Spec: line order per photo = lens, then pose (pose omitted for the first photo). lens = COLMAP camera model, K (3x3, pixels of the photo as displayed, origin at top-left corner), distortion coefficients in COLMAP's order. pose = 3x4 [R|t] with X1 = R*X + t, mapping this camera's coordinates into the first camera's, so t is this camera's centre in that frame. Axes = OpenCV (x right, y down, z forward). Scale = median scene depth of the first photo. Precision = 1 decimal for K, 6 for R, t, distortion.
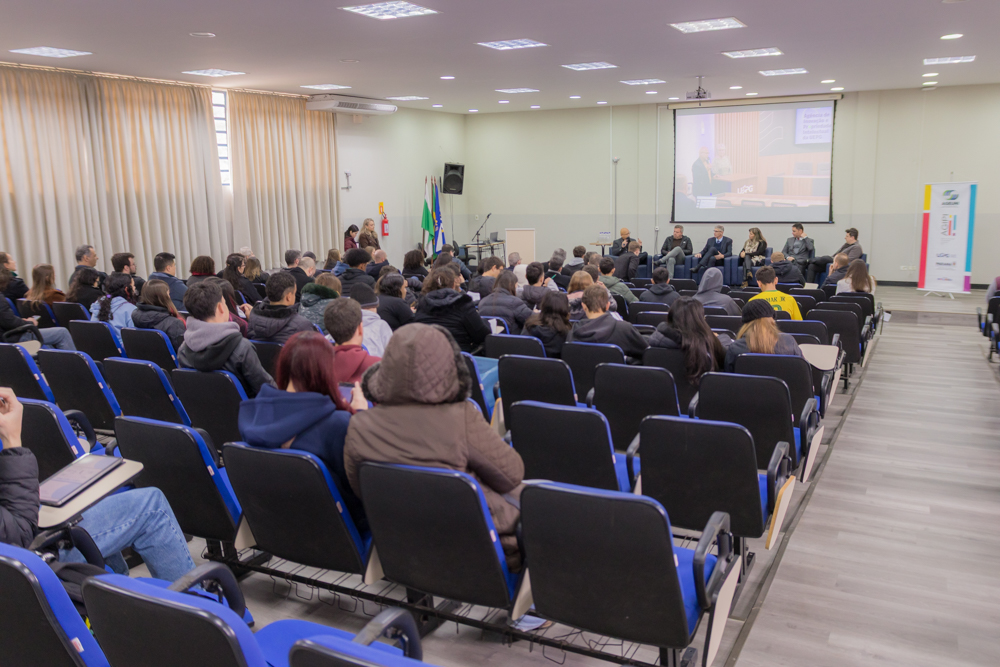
lens RADIAL K [[874.6, 0, 502.6], [0, 874.6, 334.2], [0, 0, 1]] dist [0.024410, 0.008637]
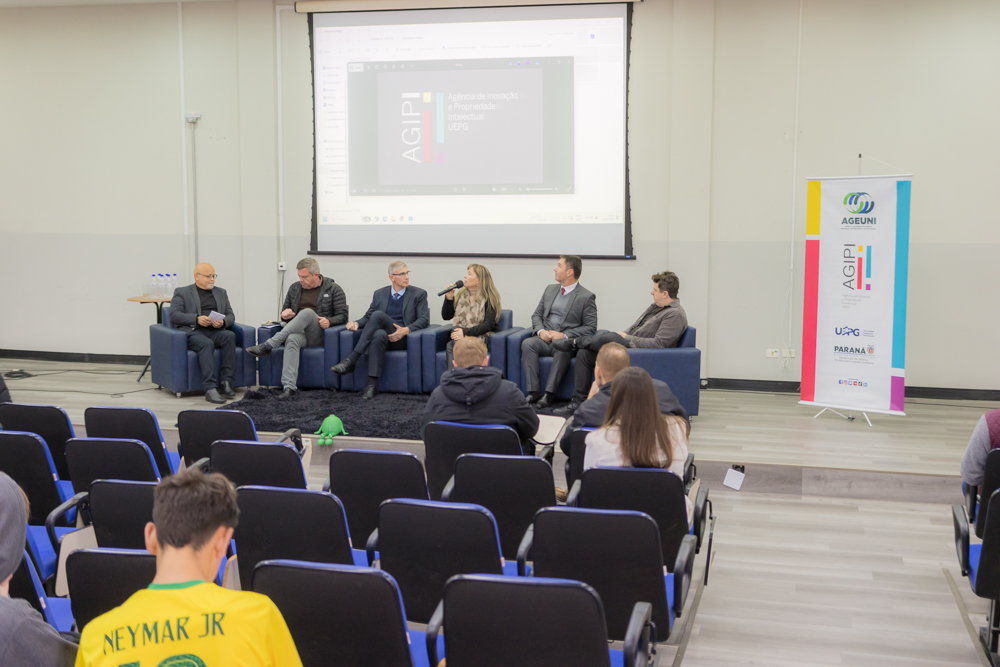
lens RADIAL K [[1344.7, 0, 498.9], [0, 1344.7, 349.0], [0, 0, 1]] dist [0.065934, 0.000000]
pose [[0.976397, -0.007550, 0.215851, 0.150055], [0.018432, 0.998656, -0.048444, -0.044528], [-0.215195, 0.051279, 0.975224, 0.311273]]
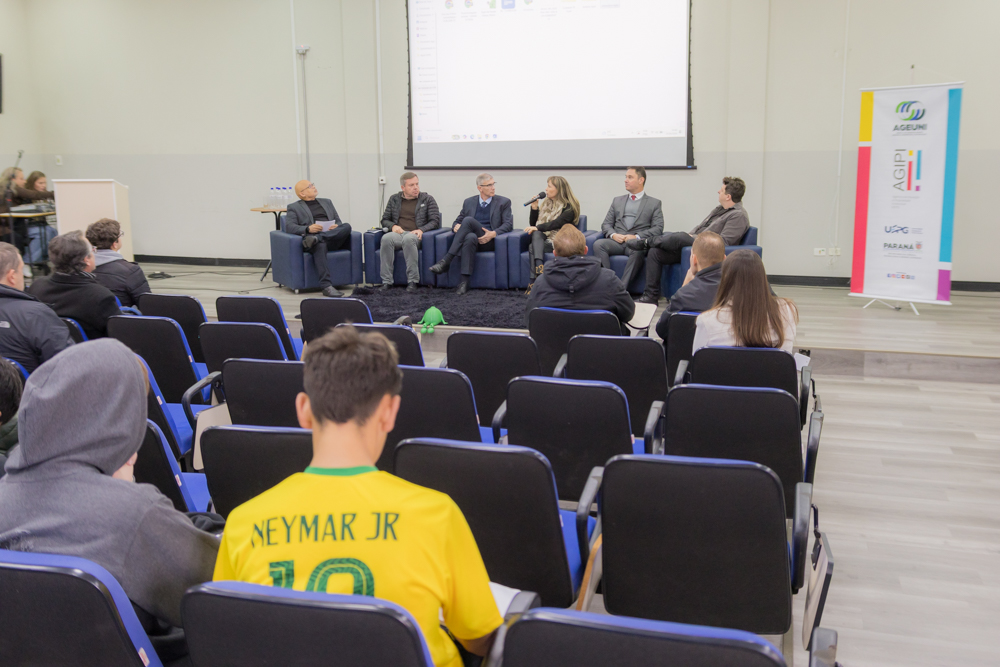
lens RADIAL K [[1097.5, 0, 499.2], [0, 1097.5, 330.6], [0, 0, 1]] dist [0.048262, 0.000000]
pose [[0.984851, -0.024928, 0.171604, 0.145006], [0.023232, 0.999659, 0.011884, -0.039625], [-0.171842, -0.007717, 0.985094, 0.367392]]
